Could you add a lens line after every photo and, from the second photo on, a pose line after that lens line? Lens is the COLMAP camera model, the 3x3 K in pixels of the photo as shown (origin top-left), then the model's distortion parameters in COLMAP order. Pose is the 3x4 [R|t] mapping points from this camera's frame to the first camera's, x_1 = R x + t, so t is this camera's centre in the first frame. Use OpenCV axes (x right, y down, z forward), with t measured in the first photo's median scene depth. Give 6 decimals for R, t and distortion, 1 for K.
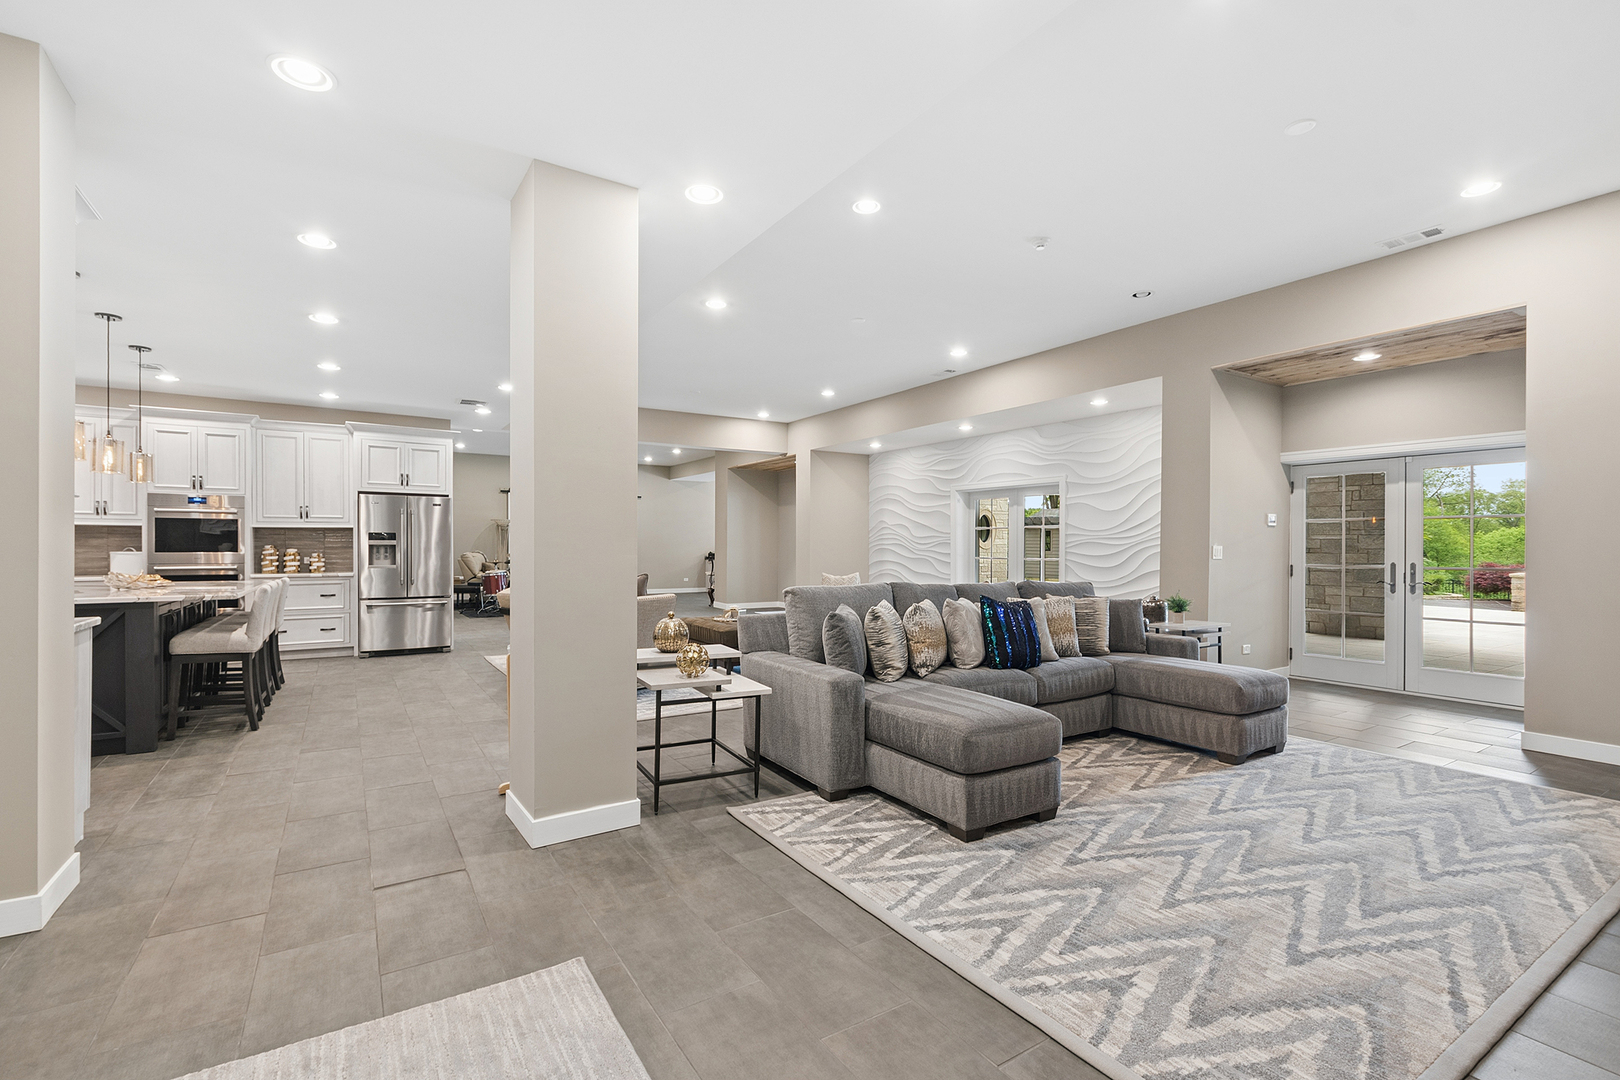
lens RADIAL K [[720.2, 0, 802.0], [0, 720.2, 544.7], [0, 0, 1]] dist [0.002073, -0.001739]
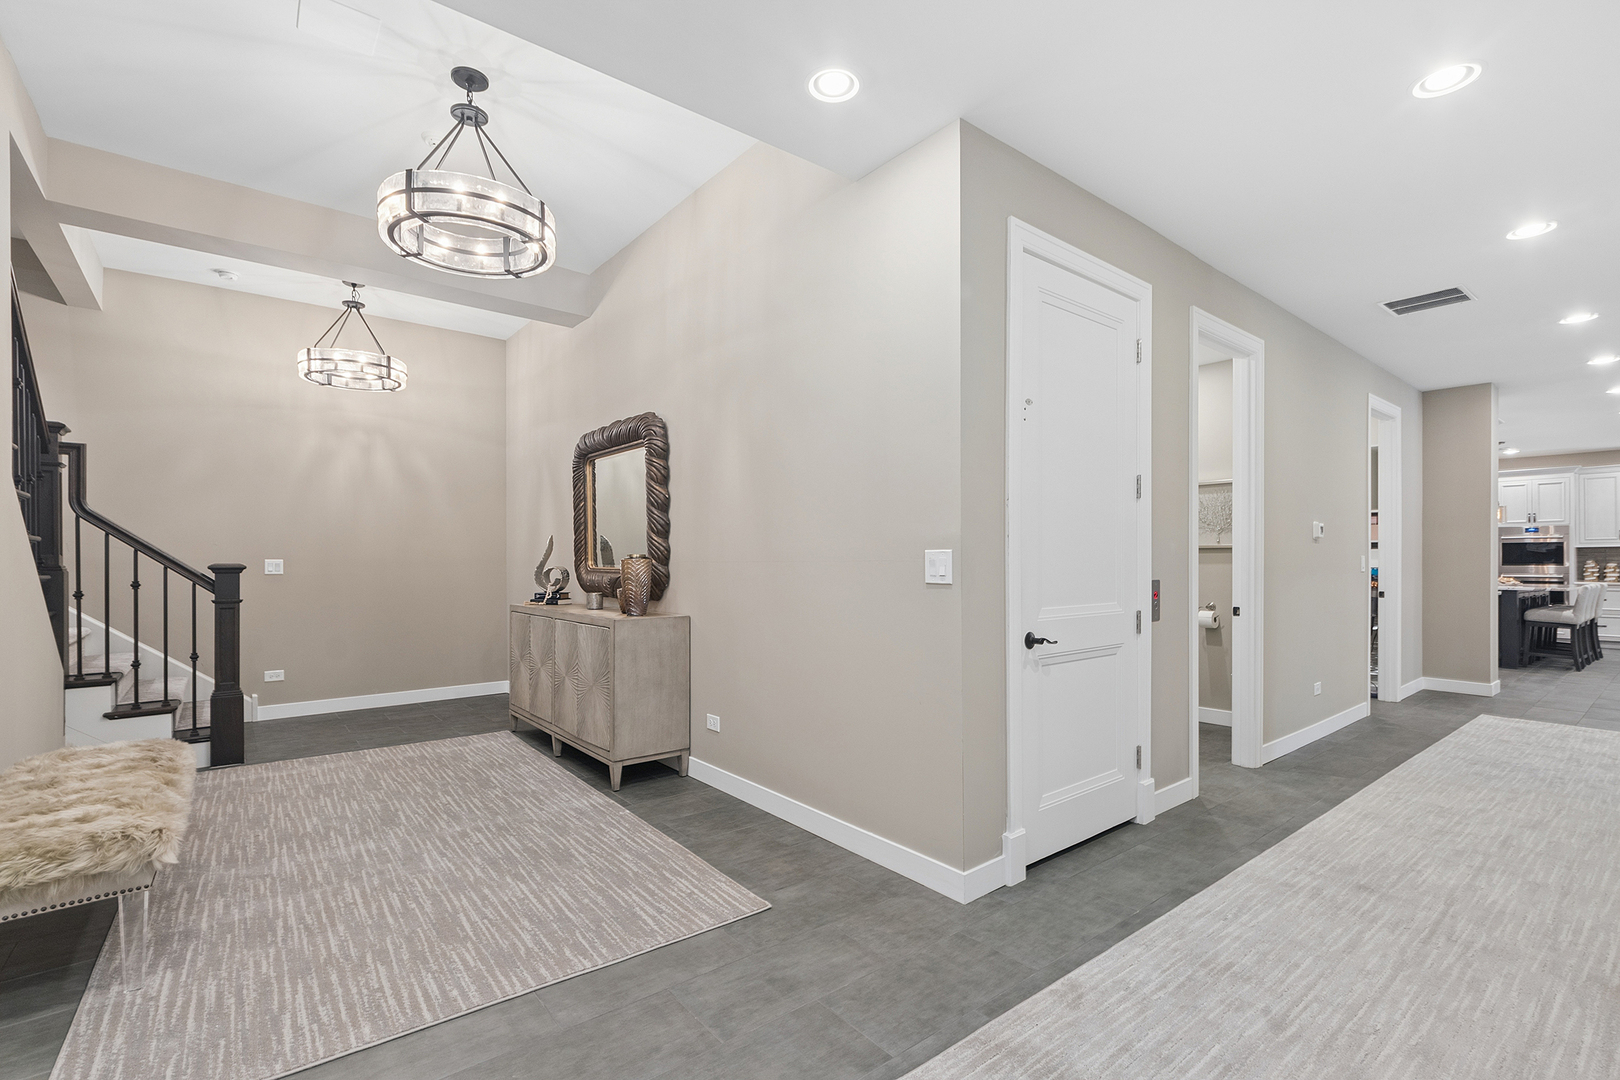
lens RADIAL K [[720.2, 0, 785.9], [0, 720.2, 563.6], [0, 0, 1]] dist [0.002073, -0.001739]
pose [[0.091675, 0.002640, -0.995785, 0.447210], [0.002504, 0.999993, 0.002882, -0.000878], [0.995786, -0.002758, 0.091668, -0.599658]]
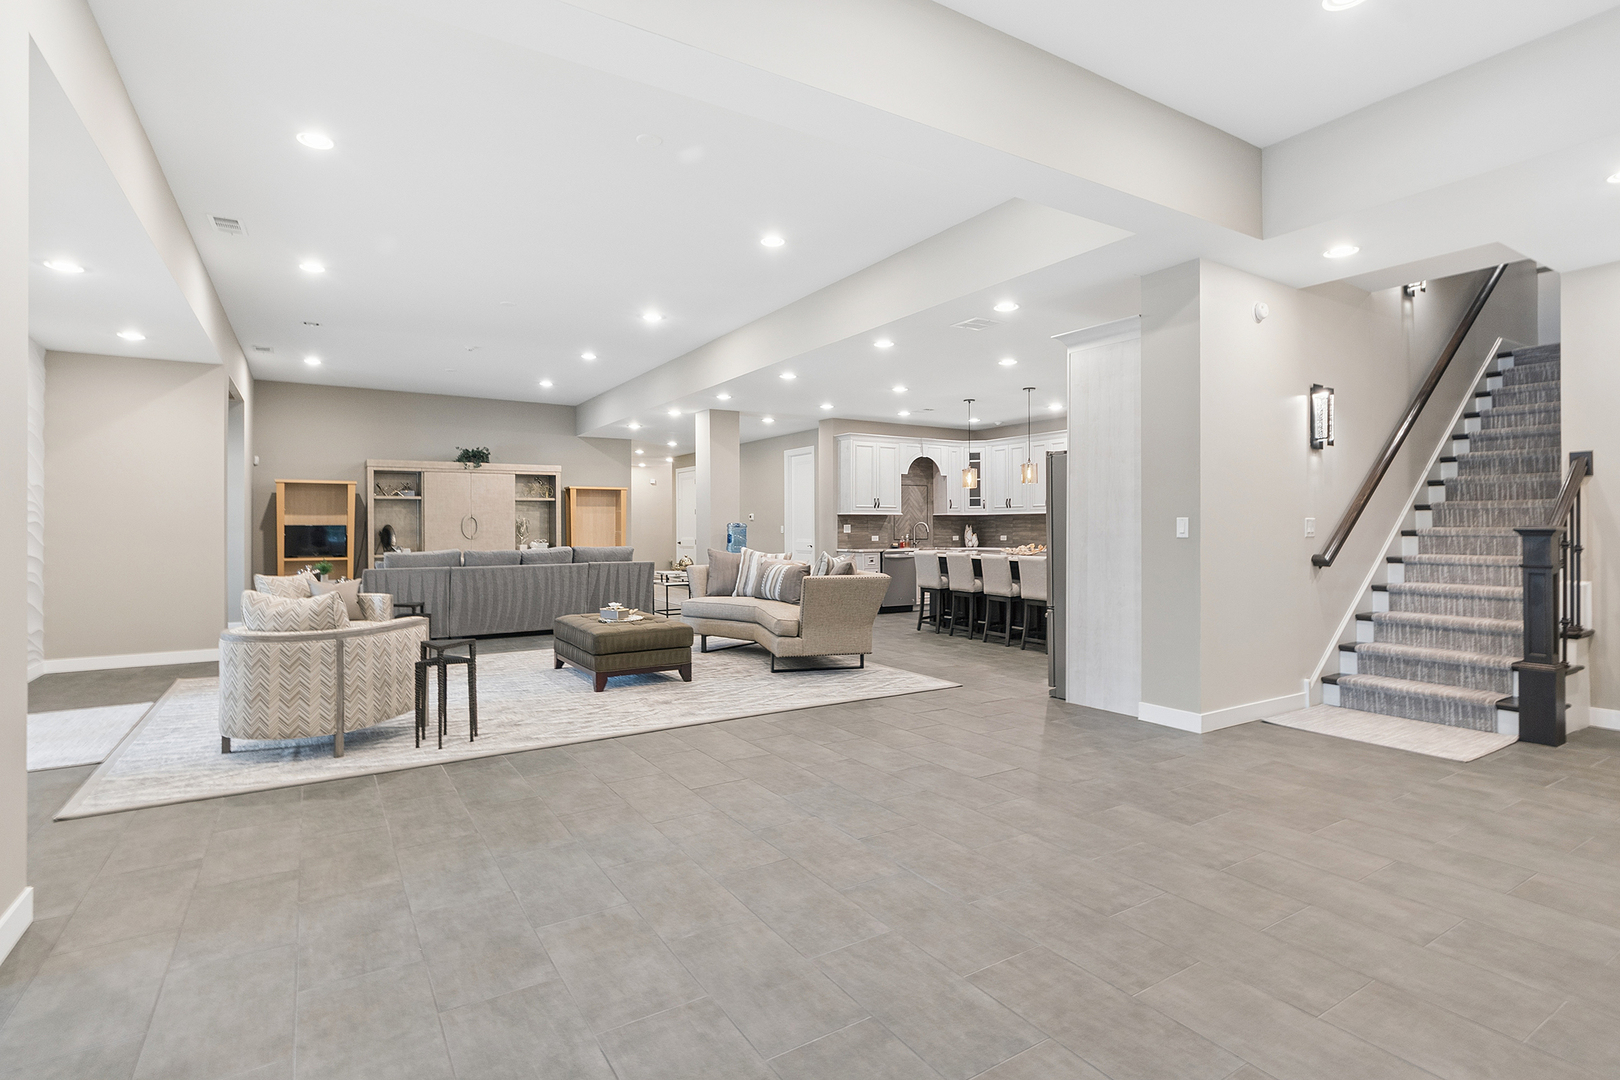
lens RADIAL K [[793.4, 0, 815.1], [0, 793.4, 529.3], [0, 0, 1]] dist [0.004547, -0.000633]
pose [[-0.999974, -0.002277, -0.006846, -0.408362], [-0.002266, 0.999996, -0.001645, 0.010036], [0.006849, -0.001630, -0.999975, 2.827141]]
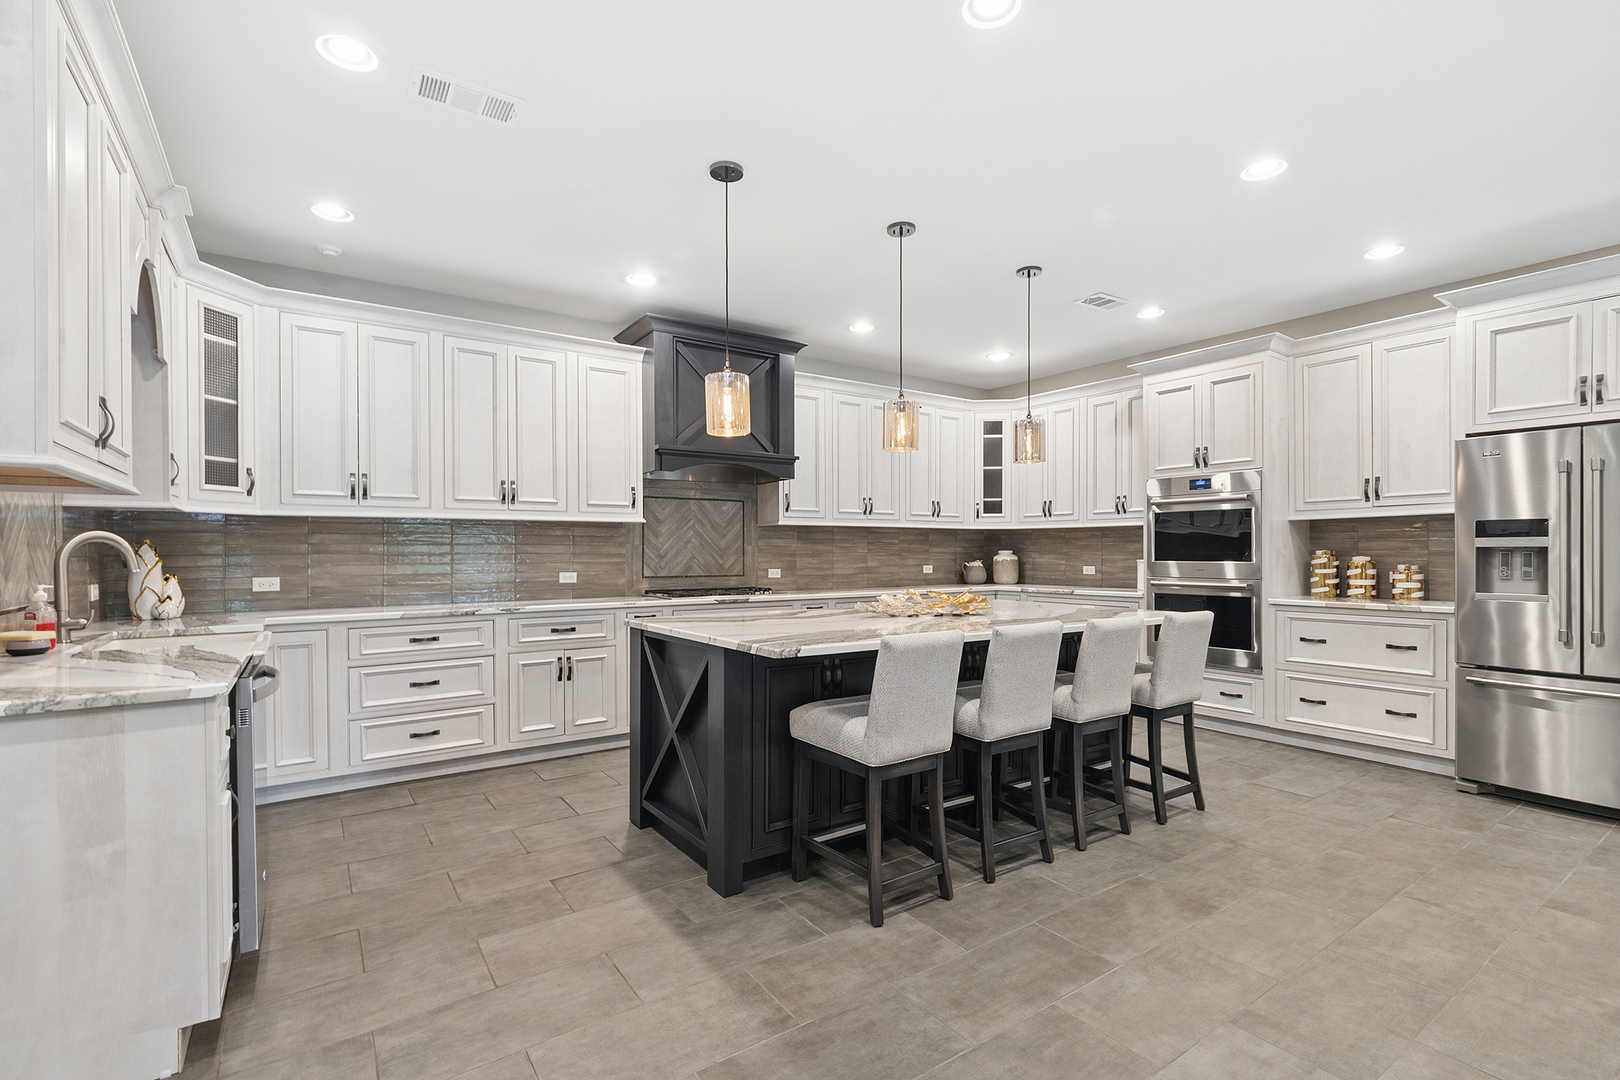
lens RADIAL K [[720.2, 0, 848.2], [0, 720.2, 553.7], [0, 0, 1]] dist [0.002073, -0.001739]
pose [[0.046058, -0.001102, -0.998938, -0.167223], [0.006169, 0.999981, -0.000818, 0.002052], [0.998920, -0.006125, 0.046064, 0.588519]]
